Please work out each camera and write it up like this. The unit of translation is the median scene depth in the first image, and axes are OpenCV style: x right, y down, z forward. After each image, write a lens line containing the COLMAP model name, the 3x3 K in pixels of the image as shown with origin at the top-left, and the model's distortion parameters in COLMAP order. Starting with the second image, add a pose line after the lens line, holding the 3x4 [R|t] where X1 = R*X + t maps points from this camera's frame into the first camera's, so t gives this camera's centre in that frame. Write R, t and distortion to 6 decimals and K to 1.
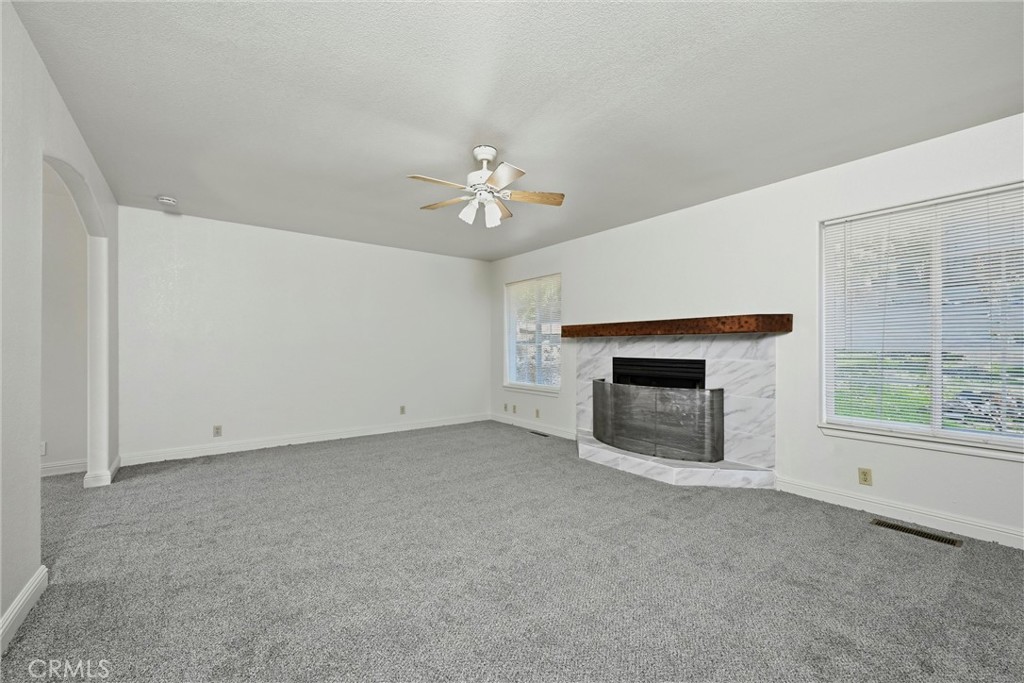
lens RADIAL K [[413.9, 0, 514.7], [0, 413.9, 345.5], [0, 0, 1]] dist [0.001062, 0.000514]
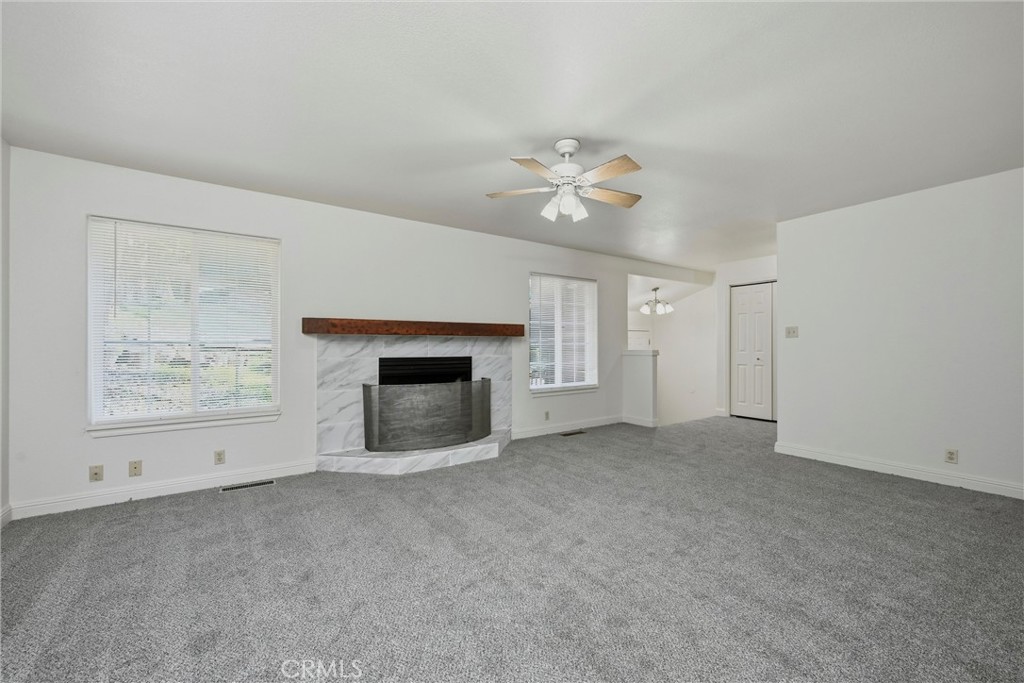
lens RADIAL K [[413.9, 0, 512.2], [0, 413.9, 343.4], [0, 0, 1]] dist [0.001062, 0.000514]
pose [[0.047027, -0.001310, 0.998893, -0.768258], [-0.006184, 0.999980, 0.001602, -0.007700], [-0.998874, -0.006252, 0.047018, 0.799903]]
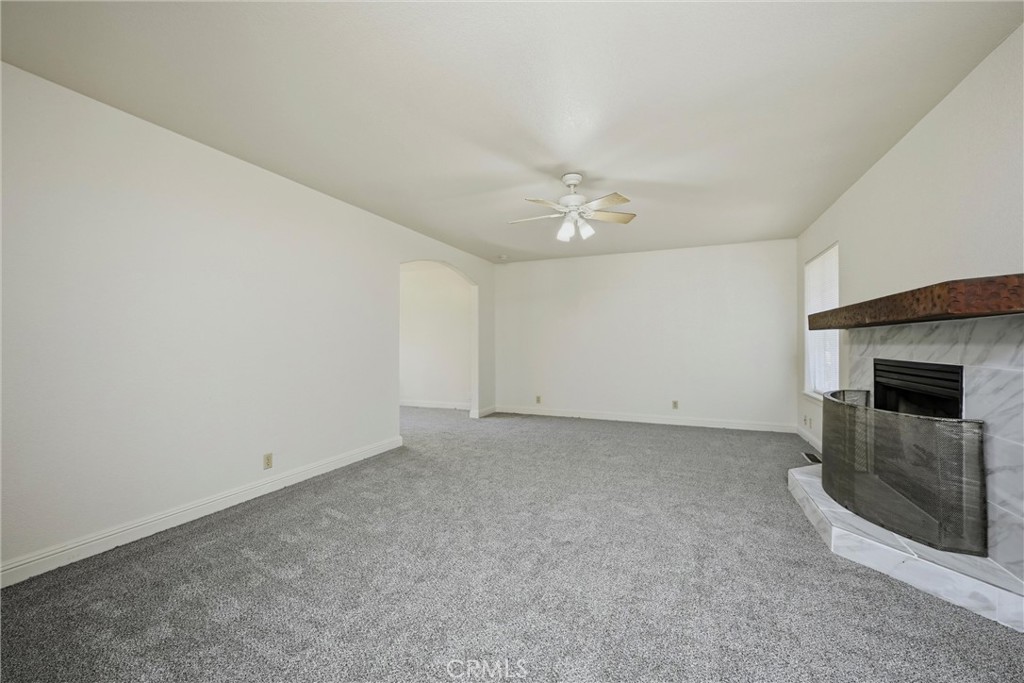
lens RADIAL K [[413.9, 0, 512.4], [0, 413.9, 343.4], [0, 0, 1]] dist [0.001062, 0.000514]
pose [[0.484654, -0.003617, -0.874698, 0.637926], [0.004984, 0.999987, -0.001374, 0.002264], [0.874692, -0.003694, 0.484666, 0.208641]]
